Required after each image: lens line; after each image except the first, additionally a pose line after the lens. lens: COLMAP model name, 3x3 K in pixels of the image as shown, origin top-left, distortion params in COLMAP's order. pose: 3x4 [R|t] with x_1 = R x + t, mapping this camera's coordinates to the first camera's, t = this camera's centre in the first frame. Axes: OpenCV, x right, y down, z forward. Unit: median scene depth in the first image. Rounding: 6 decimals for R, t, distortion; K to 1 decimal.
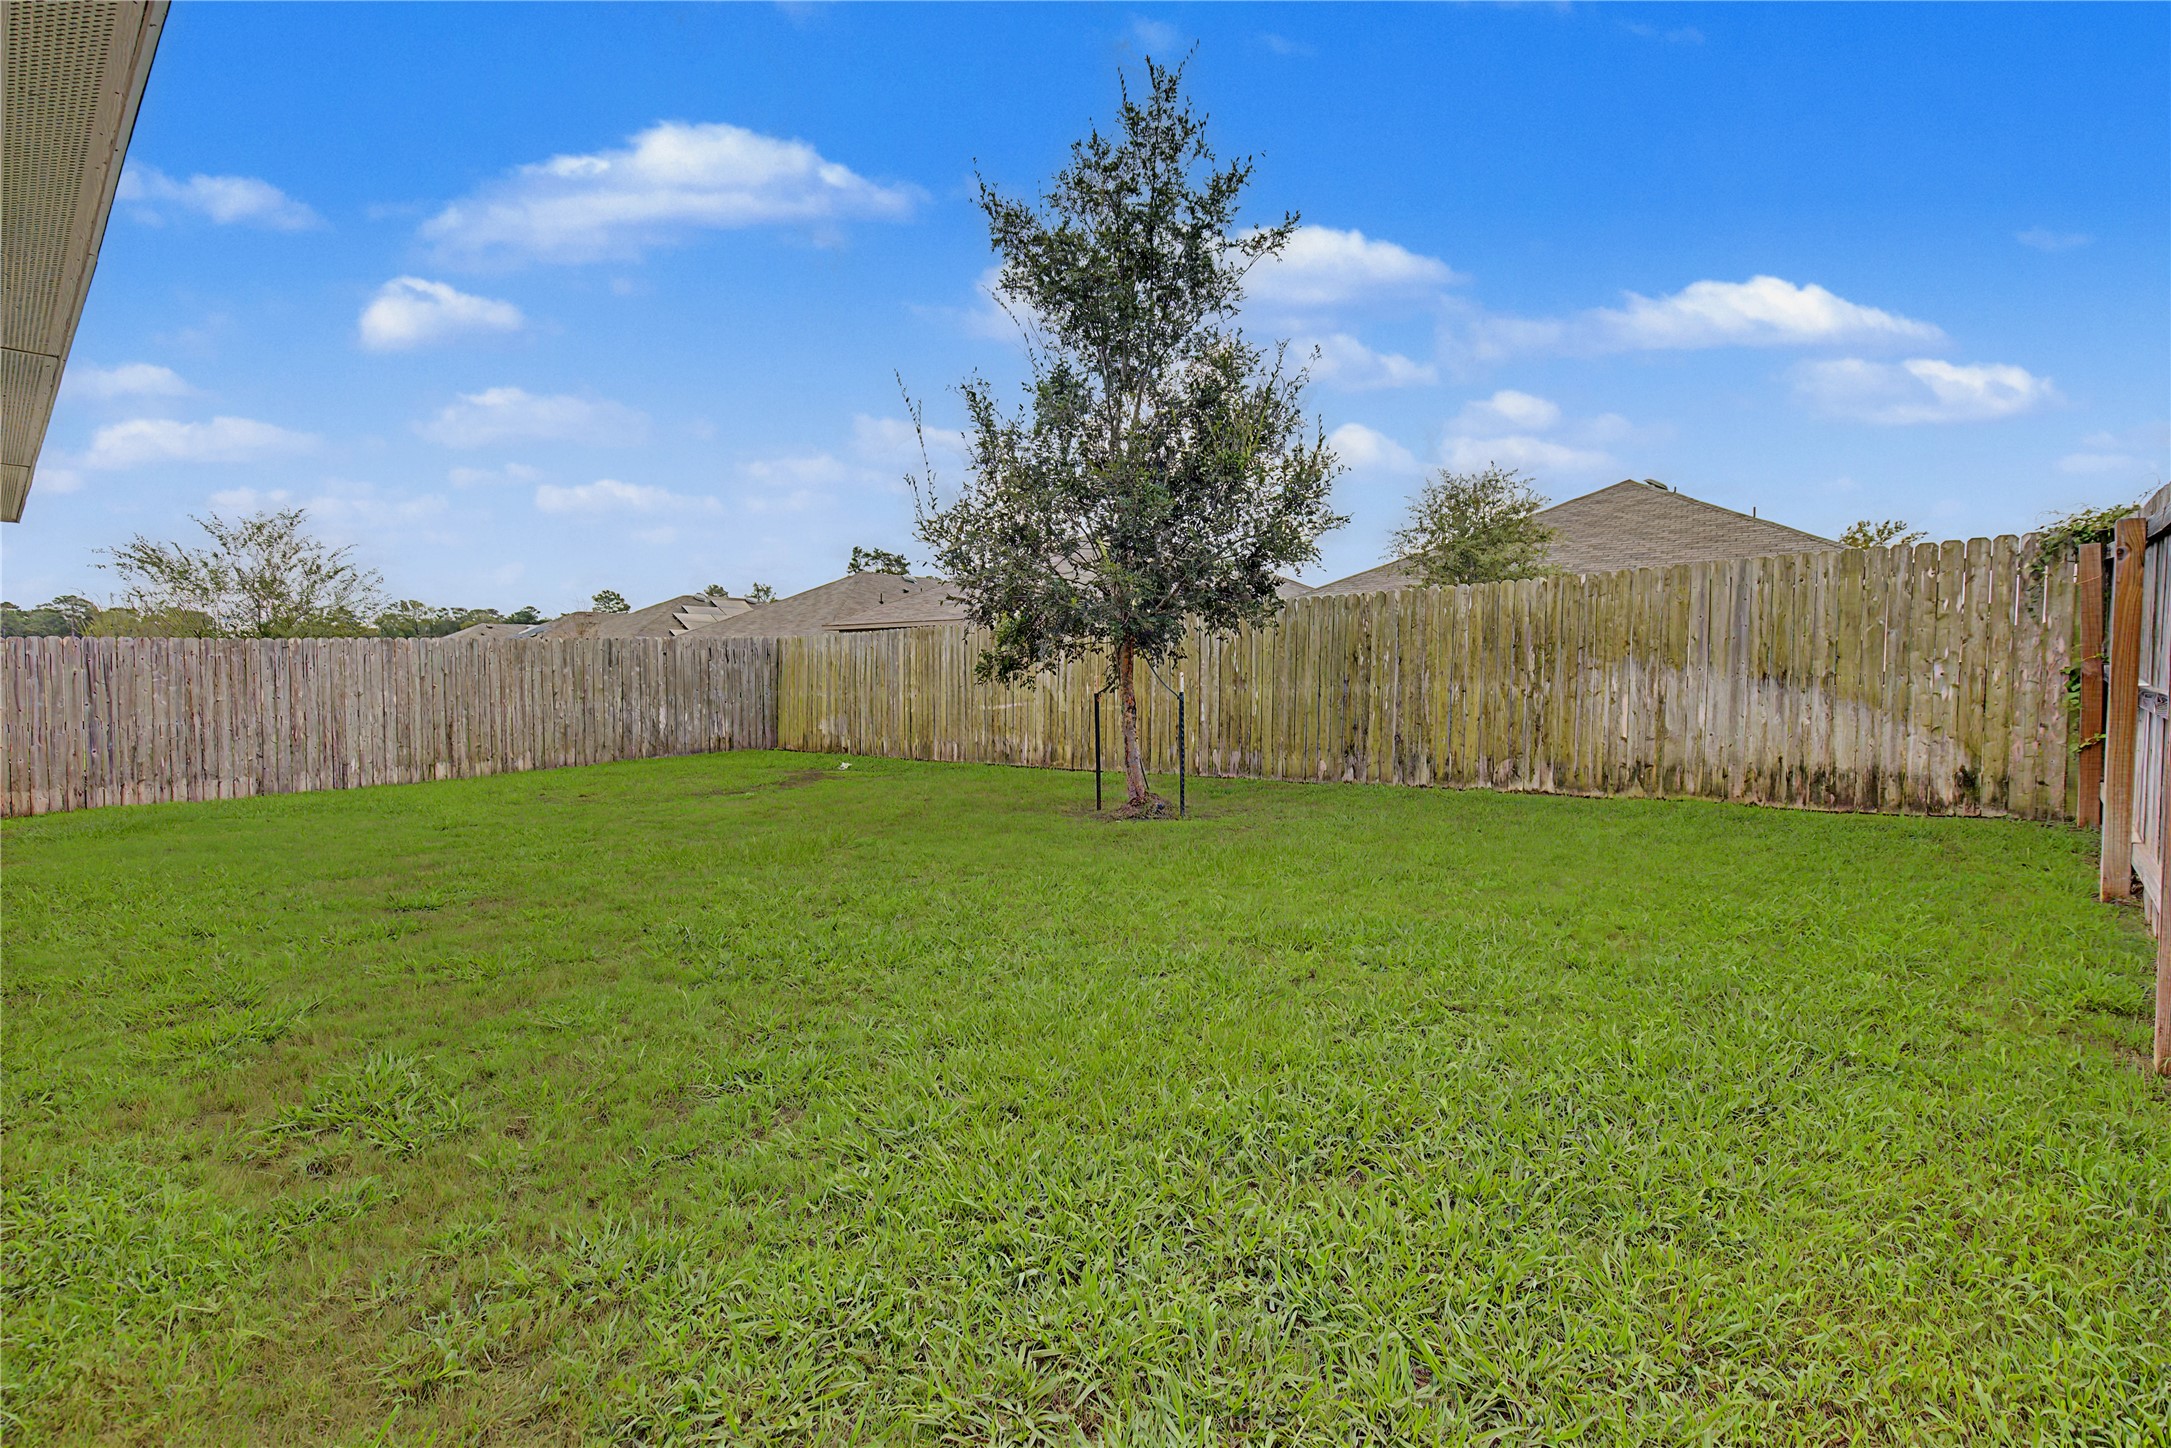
lens RADIAL K [[1003.4, 0, 1075.1], [0, 1003.4, 718.5], [0, 0, 1]] dist [-0.003028, -0.000236]
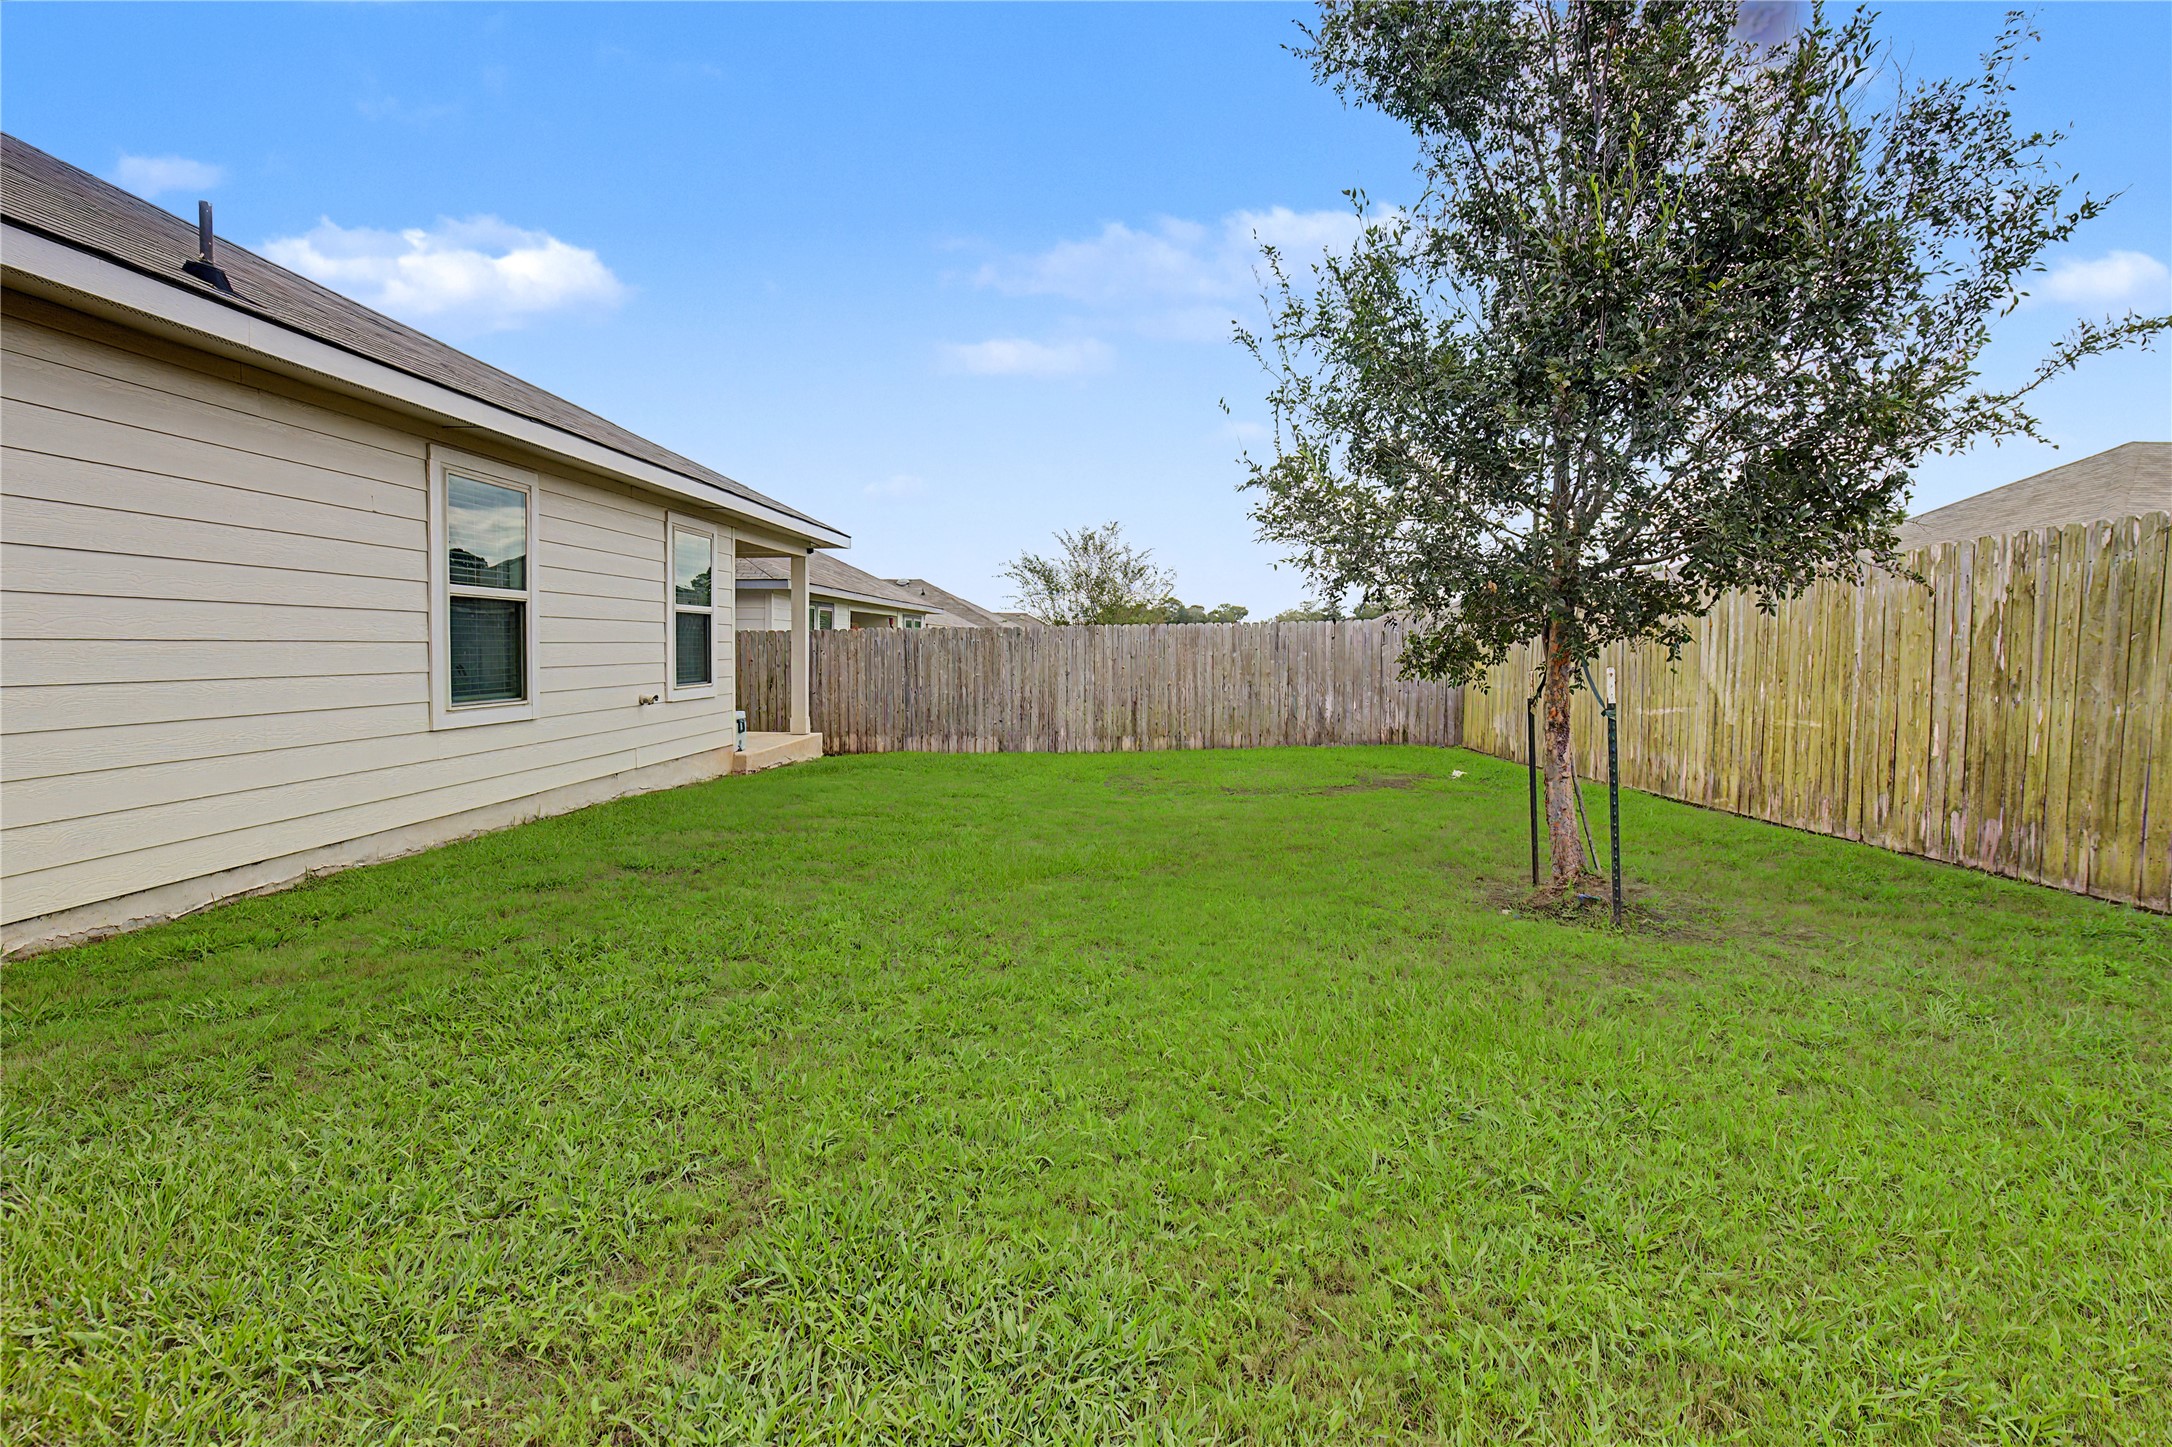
lens RADIAL K [[1003.9, 0, 1116.2], [0, 1003.9, 690.3], [0, 0, 1]] dist [-0.003028, -0.000236]
pose [[0.661769, 0.034880, -0.748896, 0.205275], [-0.044347, 0.998989, 0.007341, -0.015451], [0.748395, 0.028353, 0.662647, 0.259031]]
